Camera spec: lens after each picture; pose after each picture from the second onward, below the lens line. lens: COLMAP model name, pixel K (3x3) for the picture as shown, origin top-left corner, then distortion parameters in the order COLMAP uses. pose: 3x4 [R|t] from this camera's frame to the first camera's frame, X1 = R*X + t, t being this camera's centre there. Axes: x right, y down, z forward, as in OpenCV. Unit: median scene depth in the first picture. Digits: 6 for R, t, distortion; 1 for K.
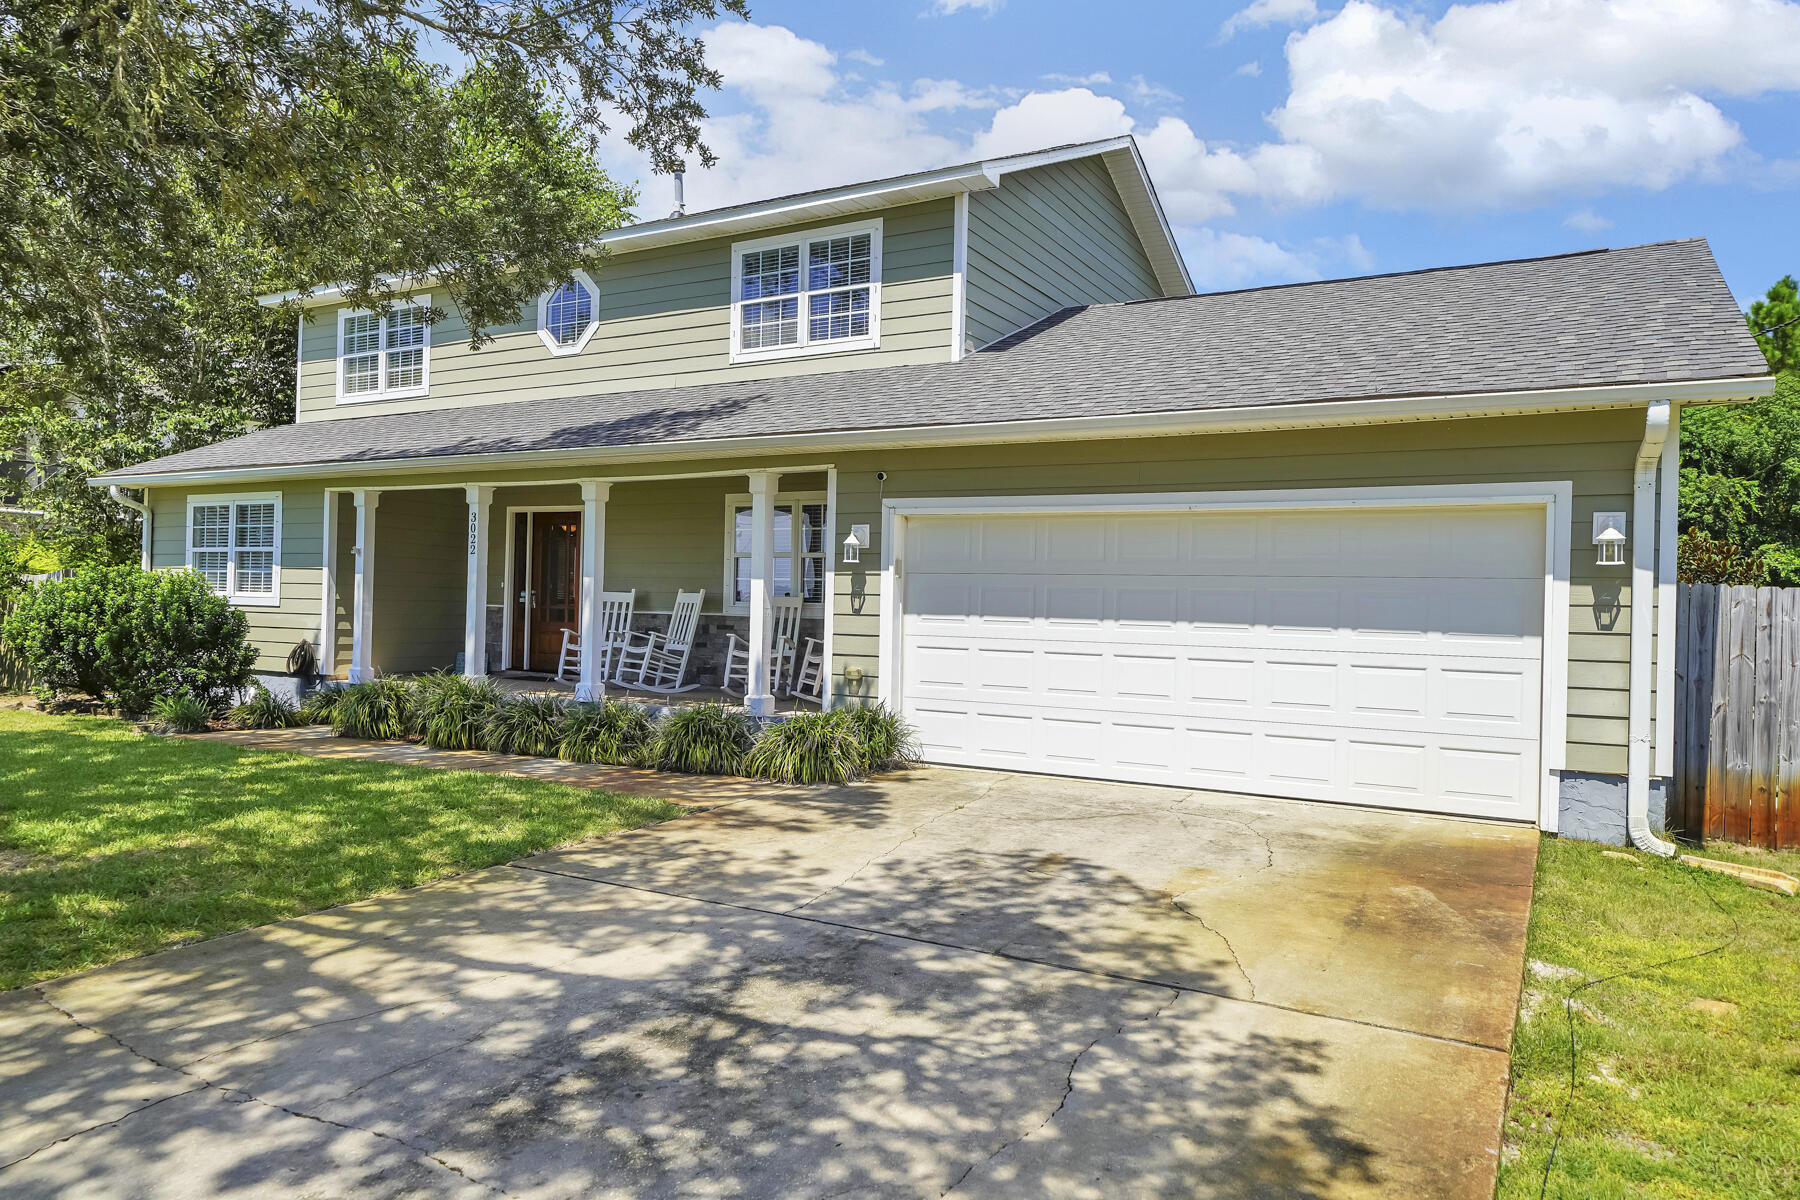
lens RADIAL K [[1197.6, 0, 897.6], [0, 1197.6, 597.3], [0, 0, 1]] dist [0.010775, 0.004589]
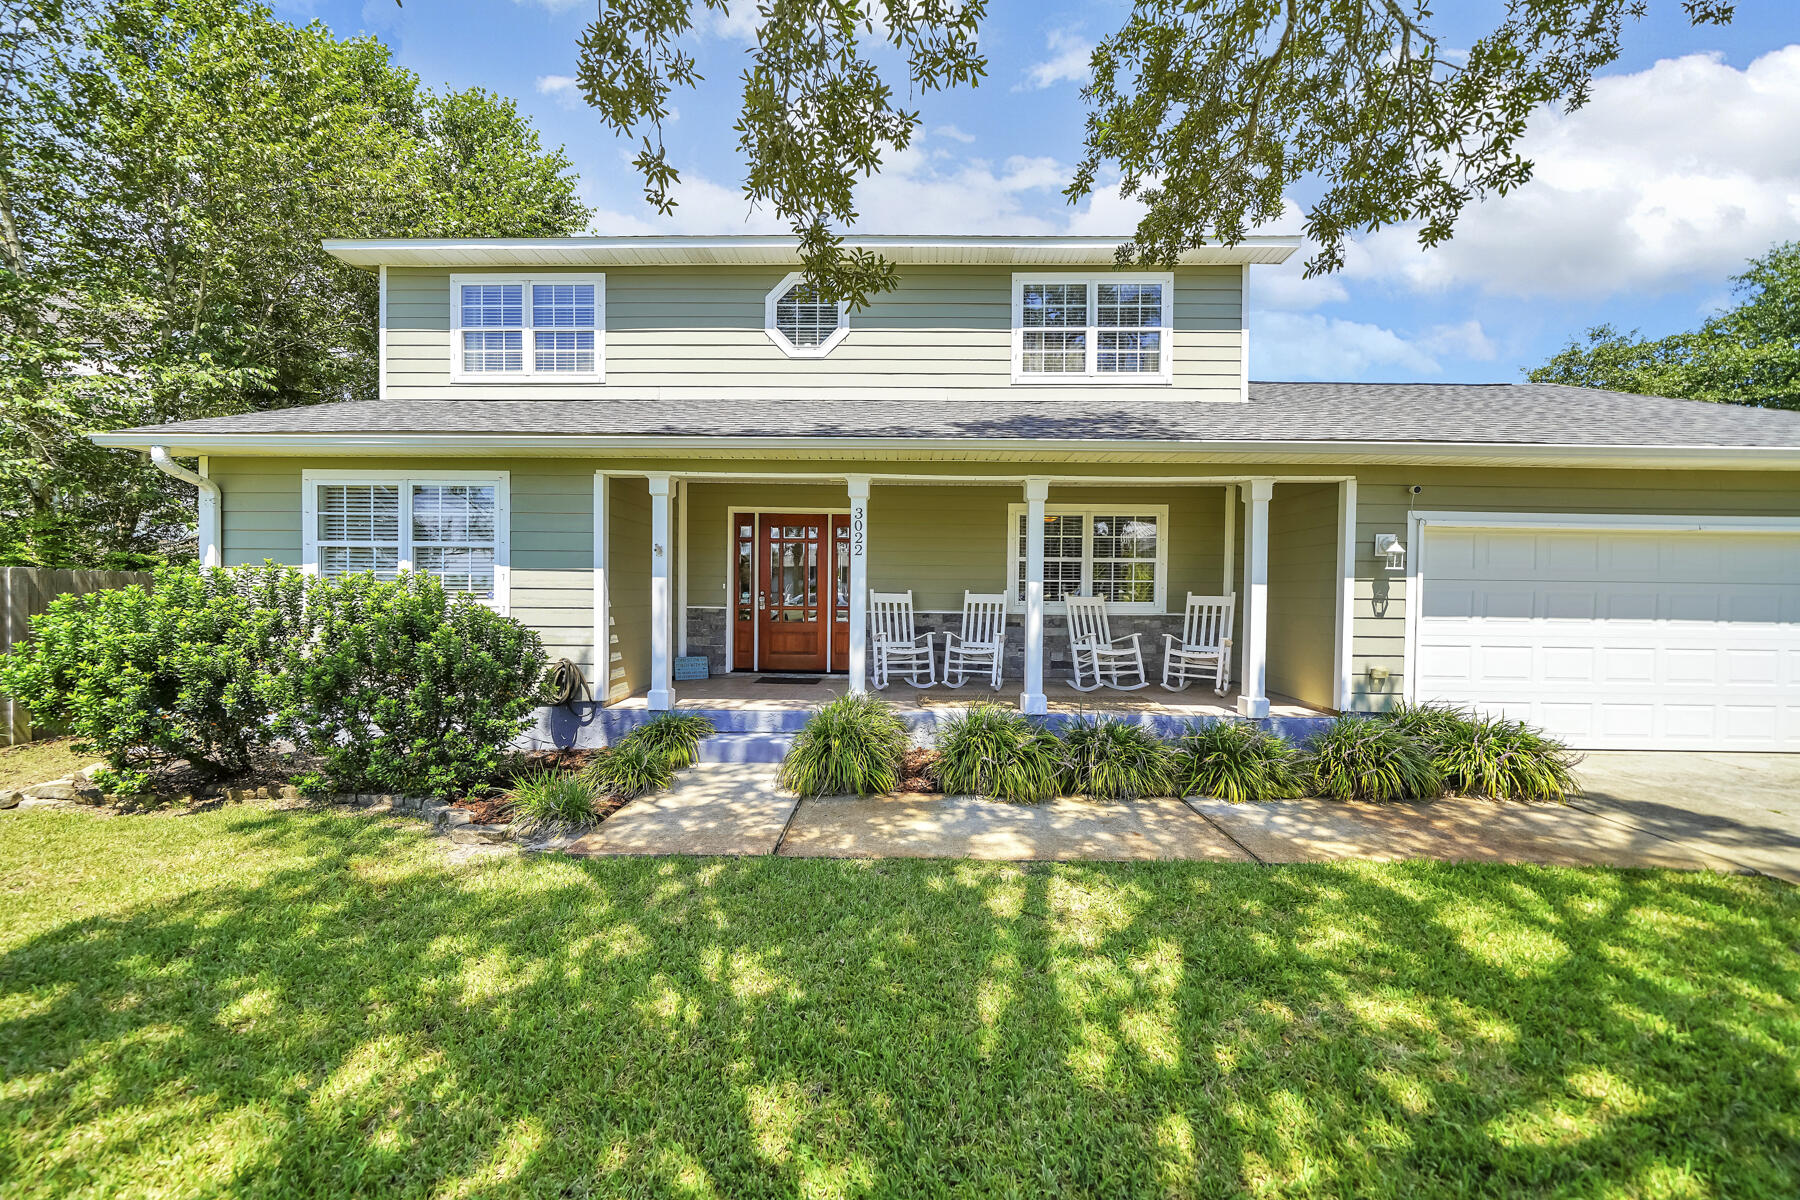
lens RADIAL K [[634.6, 0, 892.6], [0, 634.6, 601.8], [0, 0, 1]] dist [-0.000893, 0.000025]
pose [[0.874073, -0.022697, 0.485264, -0.557300], [0.005516, 0.999307, 0.036804, -0.018873], [-0.485763, -0.029493, 0.873593, 0.577319]]
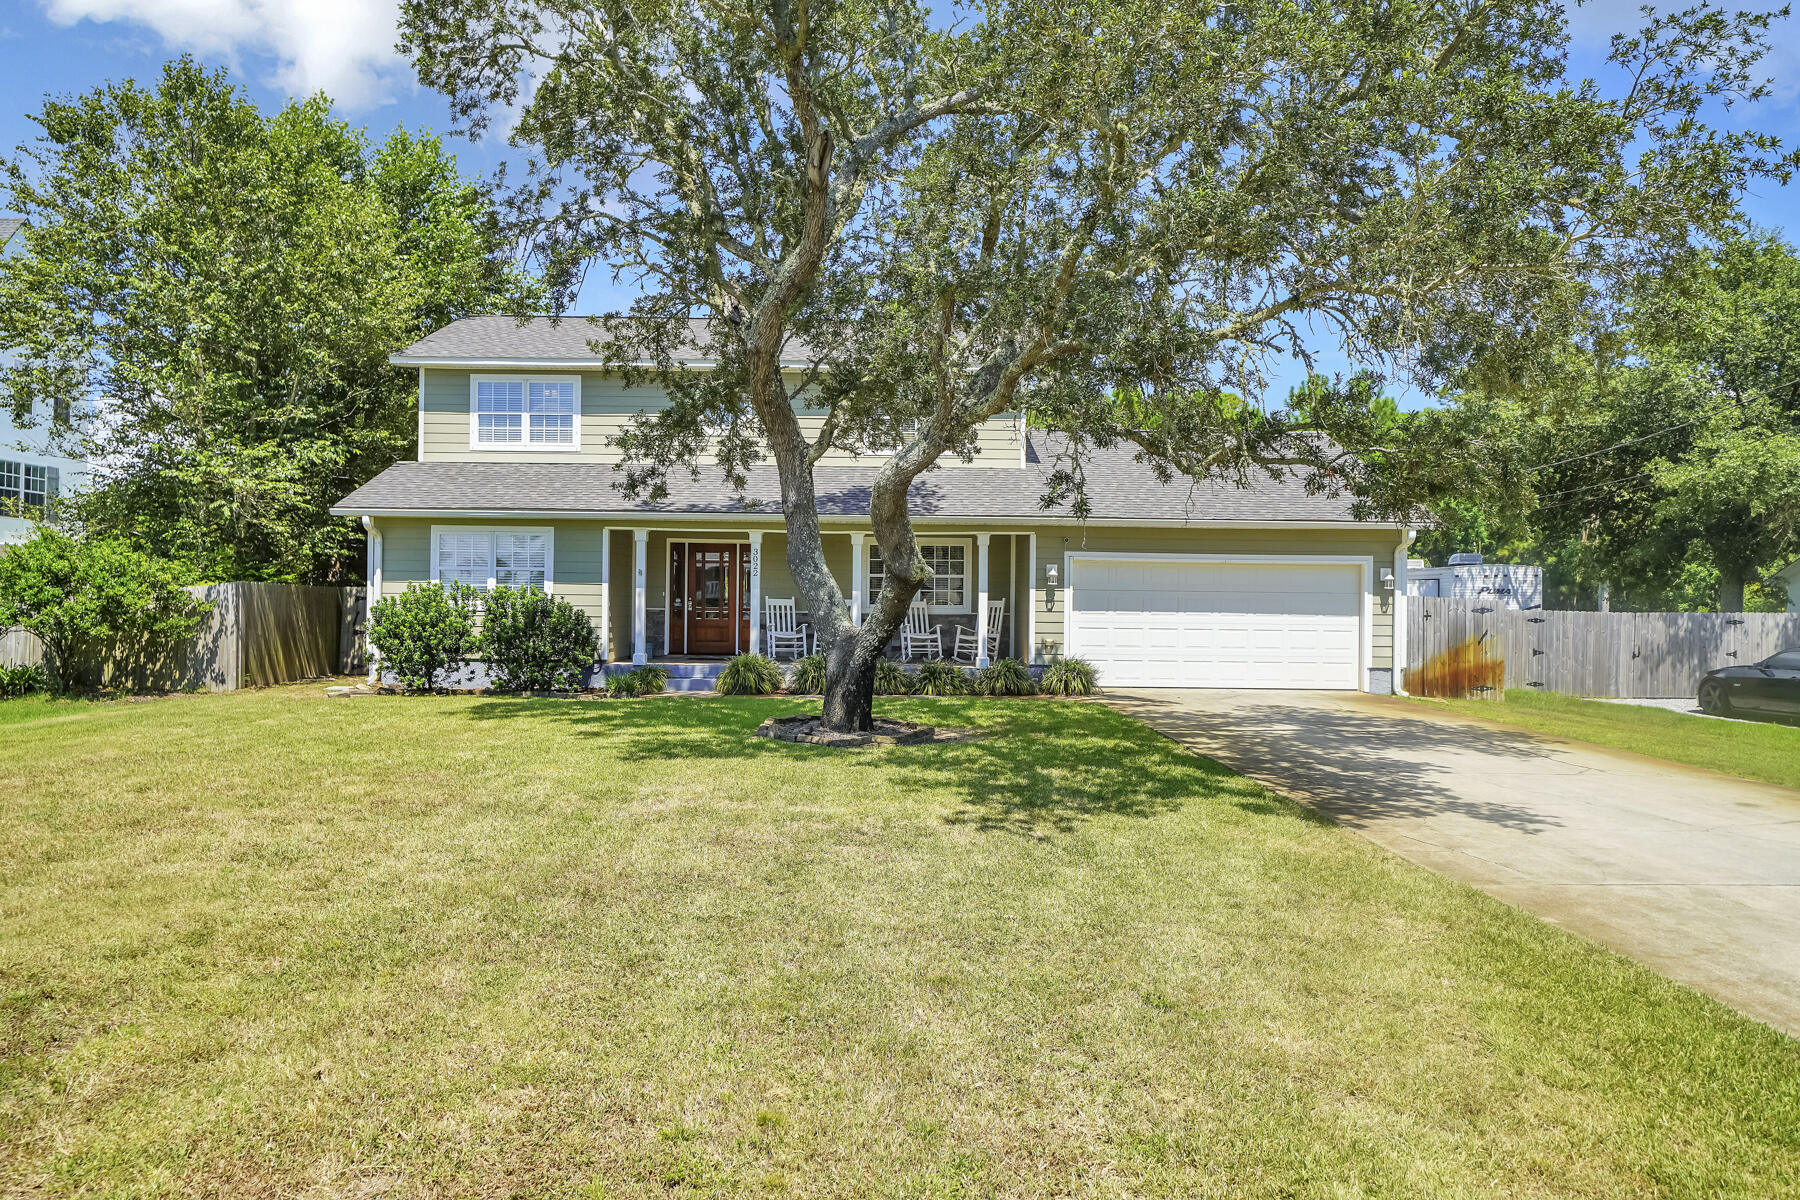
lens RADIAL K [[1197.6, 0, 888.3], [0, 1197.6, 600.0], [0, 0, 1]] dist [0.010775, 0.004589]
pose [[0.859100, -0.008854, 0.511732, -0.990311], [0.004120, 0.999938, 0.010383, -0.019784], [-0.511792, -0.006811, 0.859083, -0.406435]]
